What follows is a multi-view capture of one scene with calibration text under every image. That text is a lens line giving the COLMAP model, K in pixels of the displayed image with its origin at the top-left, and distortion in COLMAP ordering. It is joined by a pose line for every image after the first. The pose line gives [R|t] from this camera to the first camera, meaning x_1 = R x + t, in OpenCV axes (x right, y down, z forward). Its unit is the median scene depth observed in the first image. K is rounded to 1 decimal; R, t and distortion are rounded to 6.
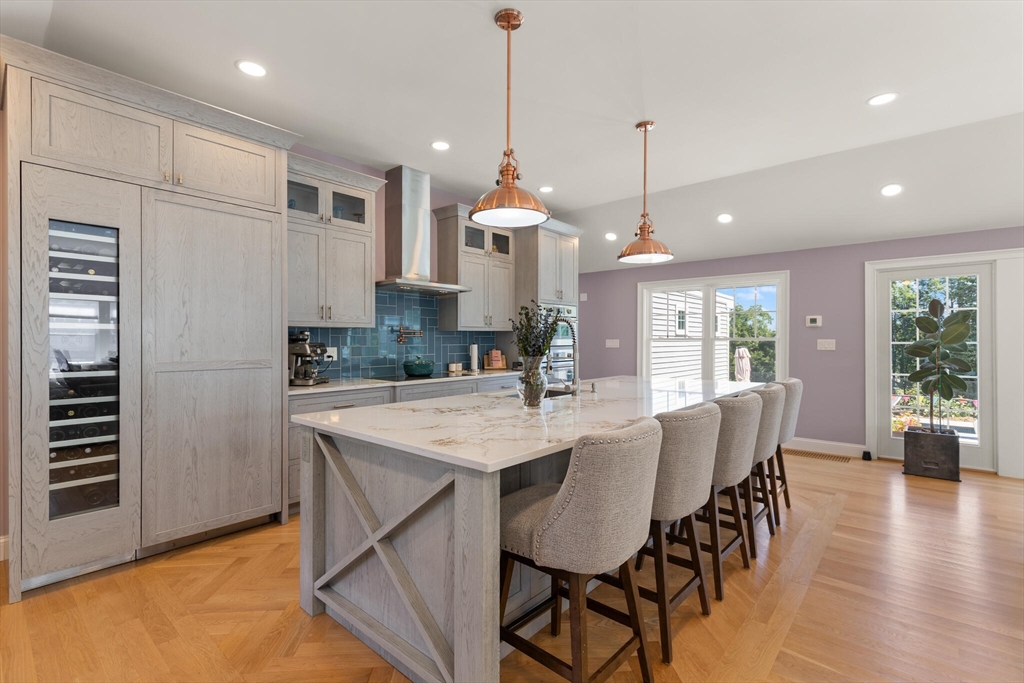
lens RADIAL K [[491.6, 0, 542.5], [0, 491.6, 340.5], [0, 0, 1]] dist [-0.000314, -0.000066]
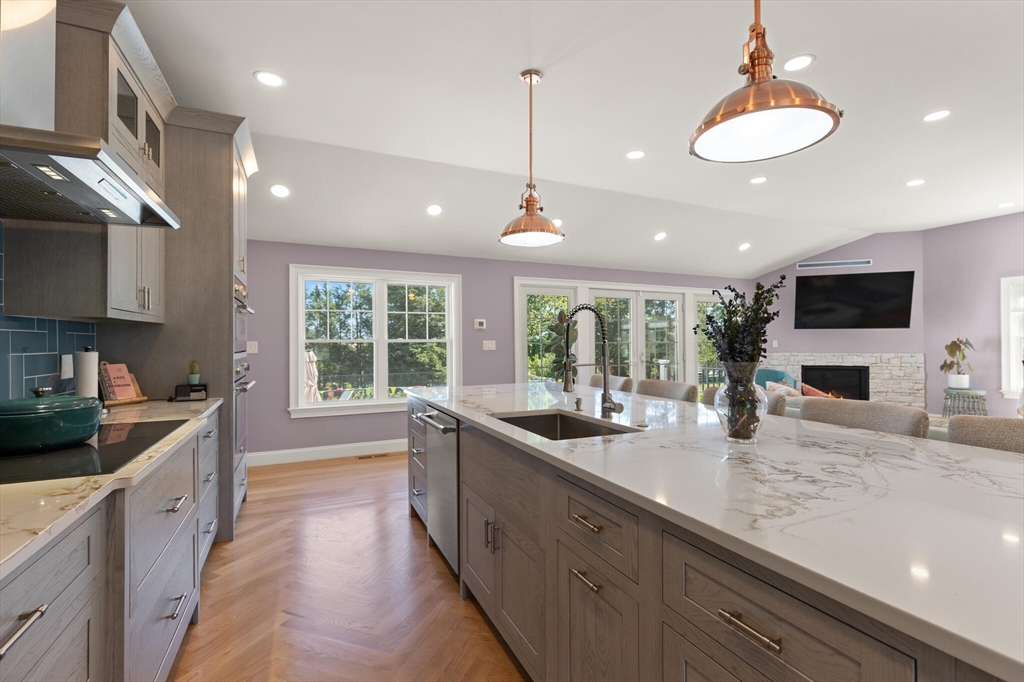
lens RADIAL K [[465.0, 0, 513.9], [0, 465.0, 341.4], [0, 0, 1]] dist [0.001989, -0.000040]
pose [[0.405542, 0.000739, 0.914076, -0.444021], [0.002504, 0.999995, -0.001920, 0.001483], [-0.914073, 0.003068, 0.405538, 0.636375]]
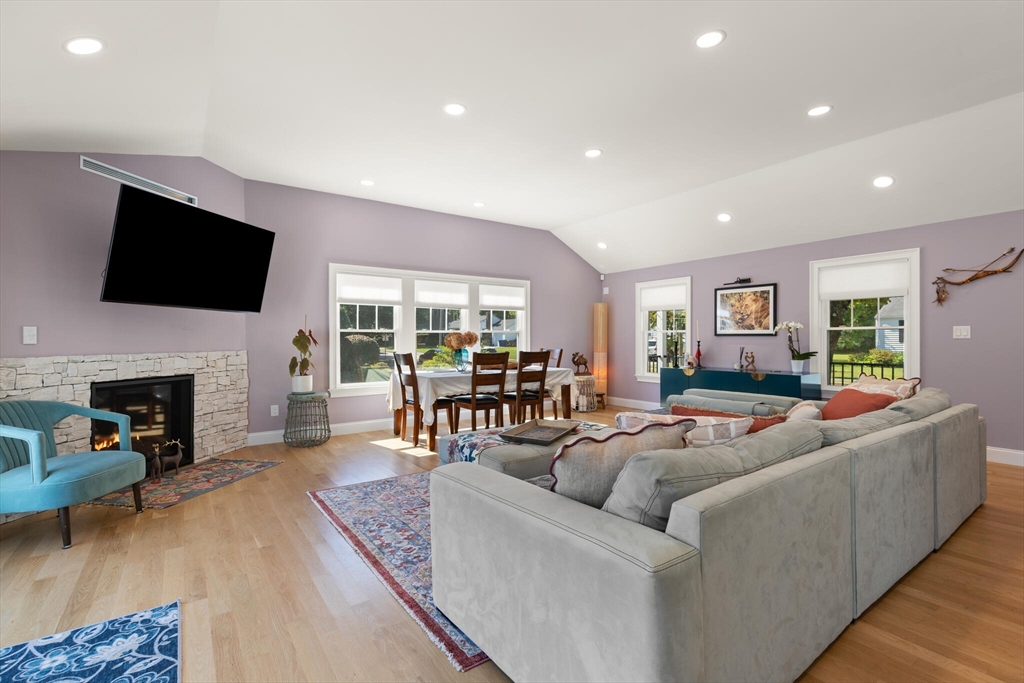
lens RADIAL K [[465.0, 0, 513.9], [0, 465.0, 341.9], [0, 0, 1]] dist [0.001989, -0.000040]
pose [[-0.974643, 0.002950, 0.223744, 0.705621], [0.003661, 0.999989, 0.002763, 0.021356], [-0.223734, 0.003512, -0.974644, 0.973819]]
